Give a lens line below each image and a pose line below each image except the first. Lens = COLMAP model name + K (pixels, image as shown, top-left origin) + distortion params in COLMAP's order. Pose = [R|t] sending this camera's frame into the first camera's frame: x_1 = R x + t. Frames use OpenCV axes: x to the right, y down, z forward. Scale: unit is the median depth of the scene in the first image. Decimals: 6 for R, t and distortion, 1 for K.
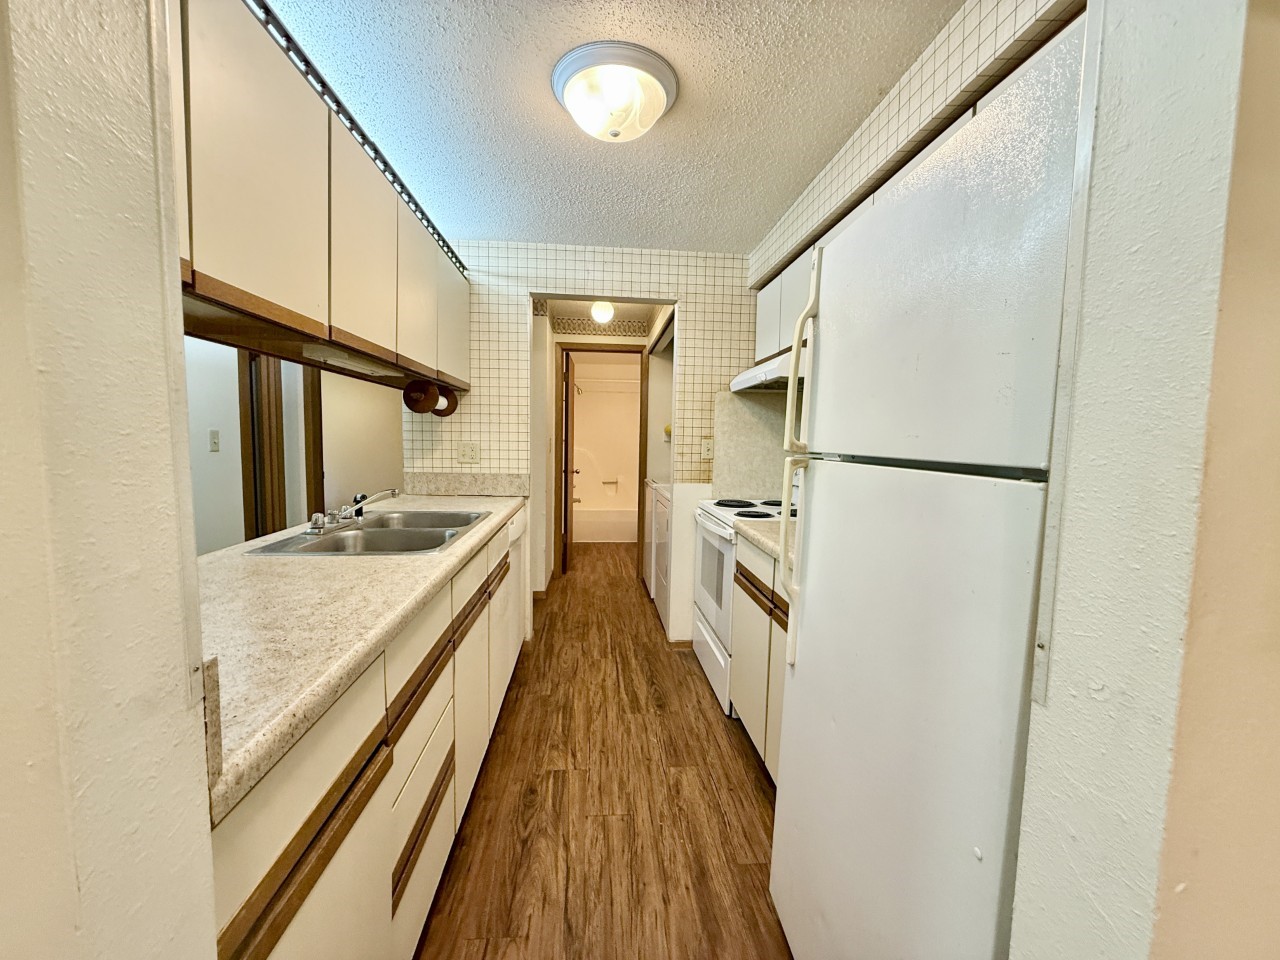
lens RADIAL K [[513.1, 0, 637.7], [0, 513.1, 477.6], [0, 0, 1]] dist [0.001297, -0.000330]
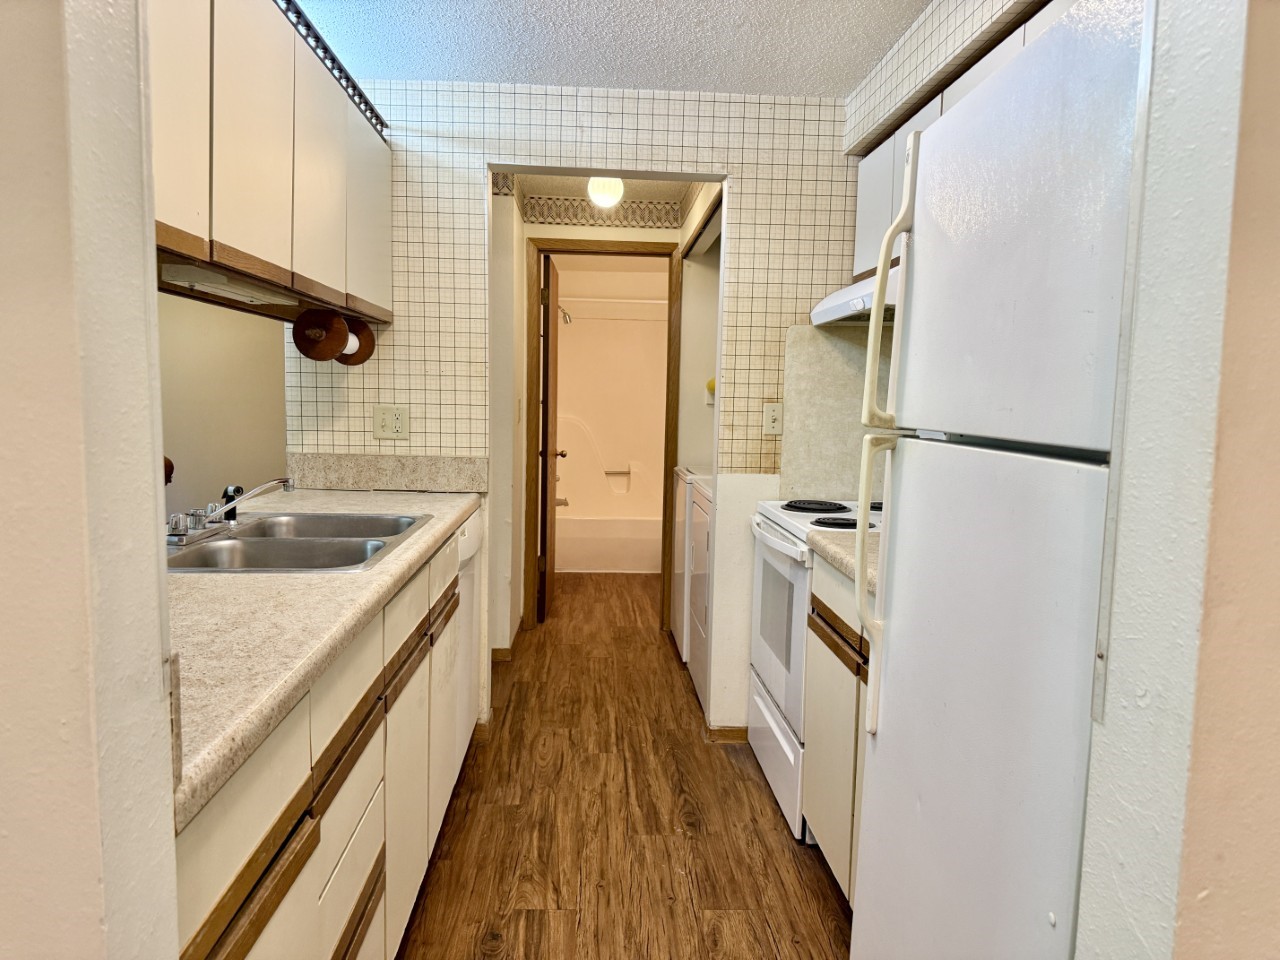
lens RADIAL K [[899.5, 0, 640.0], [0, 899.5, 480.0], [0, 0, 1]] dist [0.082894, -0.106272]
pose [[0.999533, 0.006431, -0.029881, 0.009424], [-0.005932, 0.999842, 0.016753, 0.001642], [0.029985, -0.016568, 0.999413, -0.108159]]
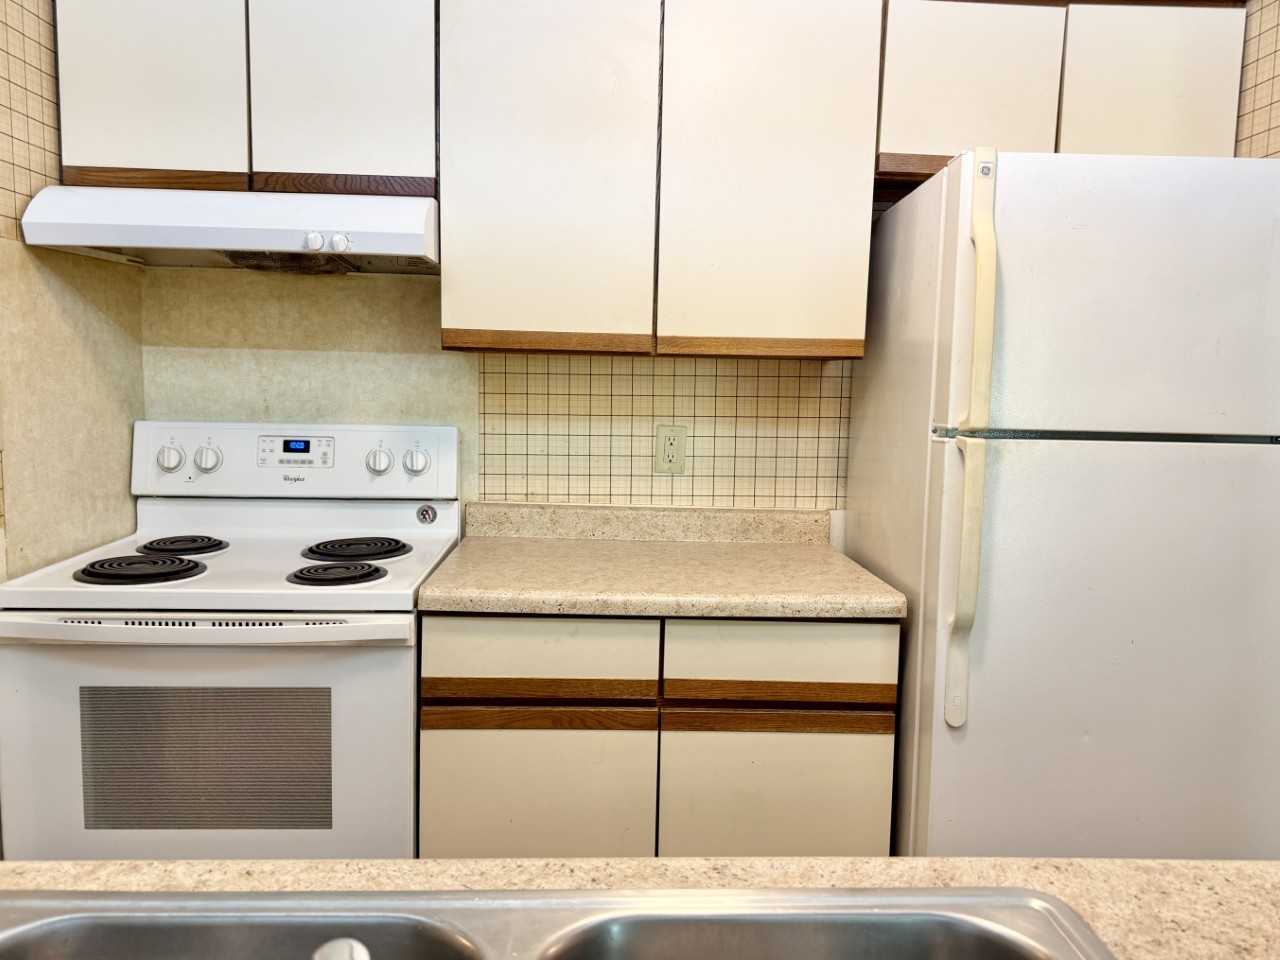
lens RADIAL K [[899.5, 0, 640.0], [0, 899.5, 480.0], [0, 0, 1]] dist [0.082894, -0.106272]
pose [[0.029269, -0.128927, 0.991222, -0.462588], [0.054919, 0.990357, 0.127192, -0.078219], [-0.998062, 0.050714, 0.036067, 0.670327]]
